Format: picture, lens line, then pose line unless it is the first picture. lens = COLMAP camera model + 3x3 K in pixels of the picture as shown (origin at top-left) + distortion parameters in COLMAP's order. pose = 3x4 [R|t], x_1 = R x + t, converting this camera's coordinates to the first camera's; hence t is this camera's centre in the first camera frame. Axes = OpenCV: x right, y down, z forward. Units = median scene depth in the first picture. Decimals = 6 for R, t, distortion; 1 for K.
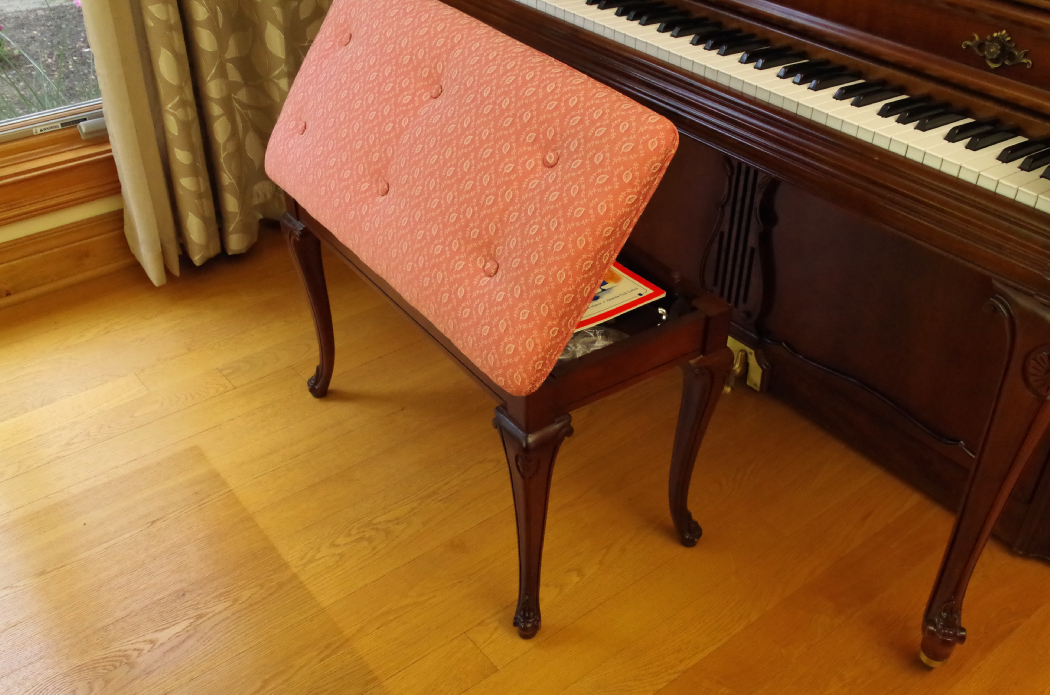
lens RADIAL K [[1043.8, 0, 524.9], [0, 1043.8, 347.5], [0, 0, 1]] dist [0.018217, 0.000000]
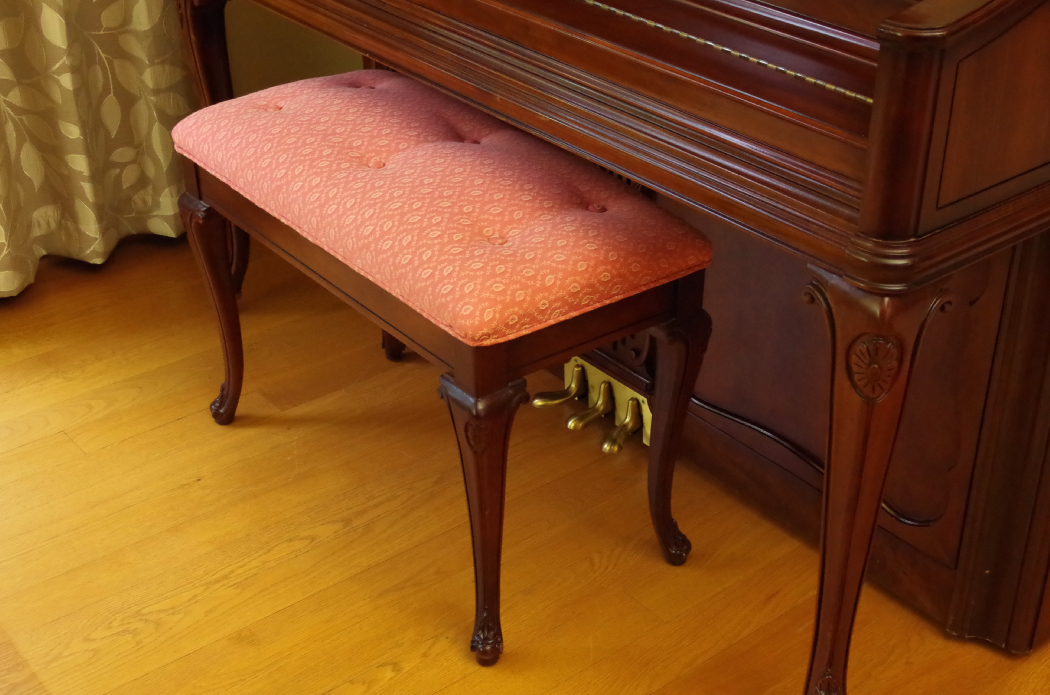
lens RADIAL K [[1480.3, 0, 526.1], [0, 1480.3, 353.4], [0, 0, 1]] dist [0.011262, 0.000000]
pose [[0.999859, -0.016806, -0.000240, 0.149179], [0.016720, 0.995981, -0.087988, 0.076128], [0.001718, 0.087972, 0.996122, -0.132778]]
